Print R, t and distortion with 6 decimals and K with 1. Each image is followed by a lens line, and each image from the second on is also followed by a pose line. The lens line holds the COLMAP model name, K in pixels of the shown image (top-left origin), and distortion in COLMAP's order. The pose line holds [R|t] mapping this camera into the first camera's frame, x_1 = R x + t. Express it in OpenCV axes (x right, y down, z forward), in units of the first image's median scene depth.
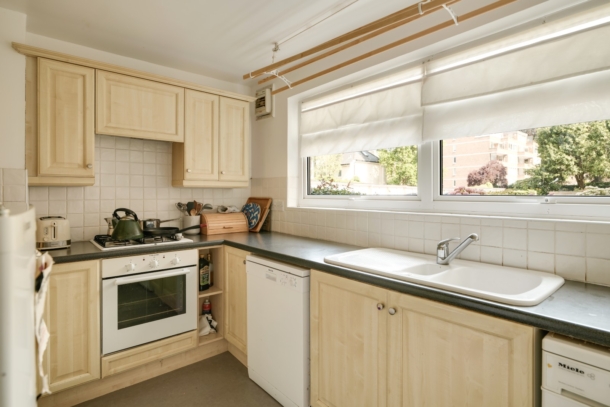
lens RADIAL K [[326.7, 0, 306.2], [0, 326.7, 199.7], [0, 0, 1]] dist [-0.002976, -0.000706]
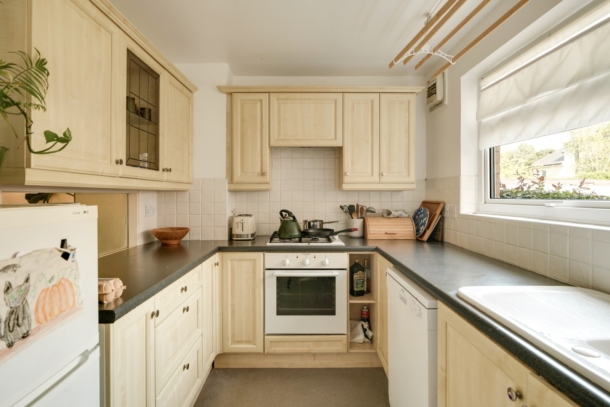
lens RADIAL K [[312.1, 0, 303.9], [0, 312.1, 199.3], [0, 0, 1]] dist [-0.002373, 0.001106]
pose [[0.751855, 0.006982, -0.659291, 0.187098], [-0.011756, 0.999927, -0.002817, -0.006955], [0.659223, 0.009868, 0.751883, 0.203740]]
